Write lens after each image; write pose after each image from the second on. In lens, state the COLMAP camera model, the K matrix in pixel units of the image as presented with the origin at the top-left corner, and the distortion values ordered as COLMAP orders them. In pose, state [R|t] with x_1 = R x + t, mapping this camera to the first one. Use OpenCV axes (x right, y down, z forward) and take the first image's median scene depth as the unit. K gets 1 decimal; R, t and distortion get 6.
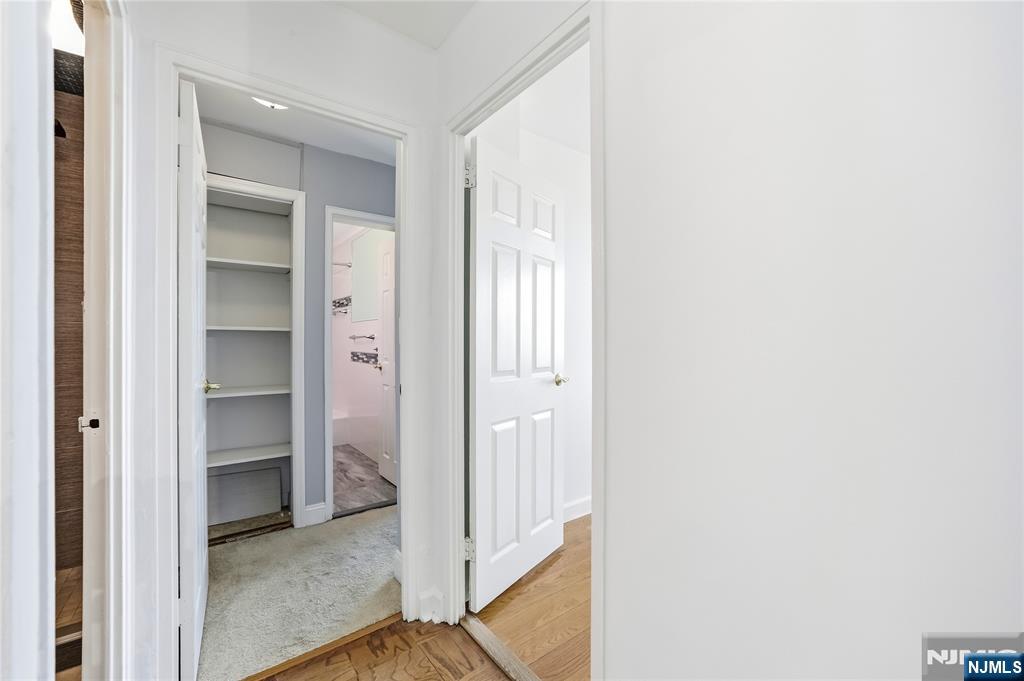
lens RADIAL K [[406.4, 0, 511.3], [0, 406.4, 340.5], [0, 0, 1]] dist [-0.015470, 0.002351]
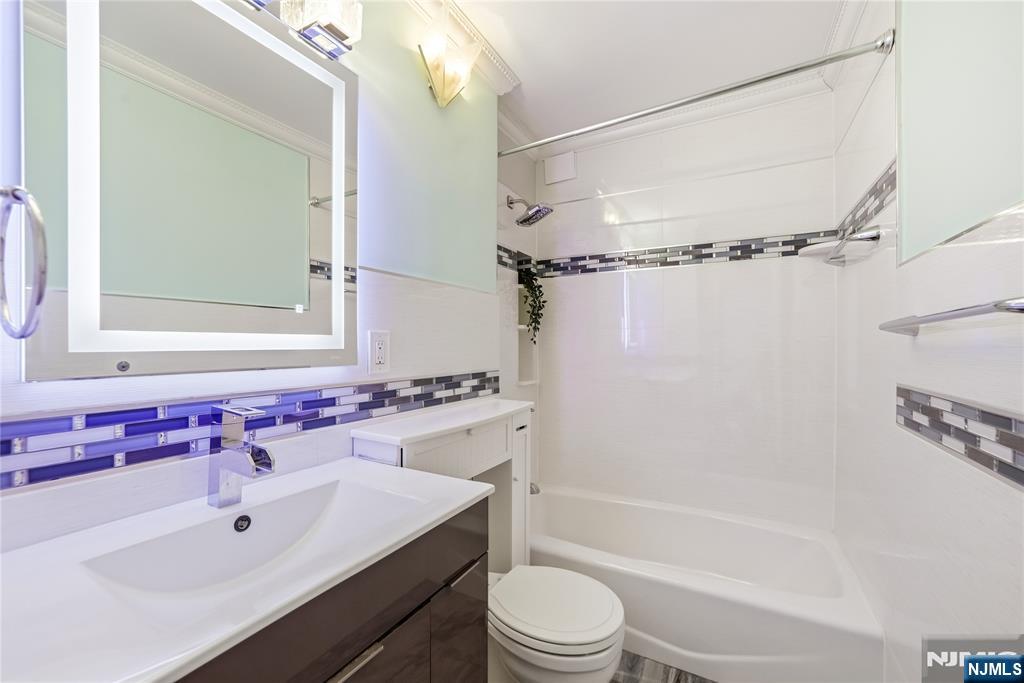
lens RADIAL K [[406.4, 0, 511.5], [0, 406.4, 345.1], [0, 0, 1]] dist [-0.015470, 0.002351]
pose [[0.391178, 0.005625, -0.920298, -0.271146], [0.000447, 0.999980, 0.006302, 0.001062], [0.920315, -0.002877, 0.391167, 0.710629]]
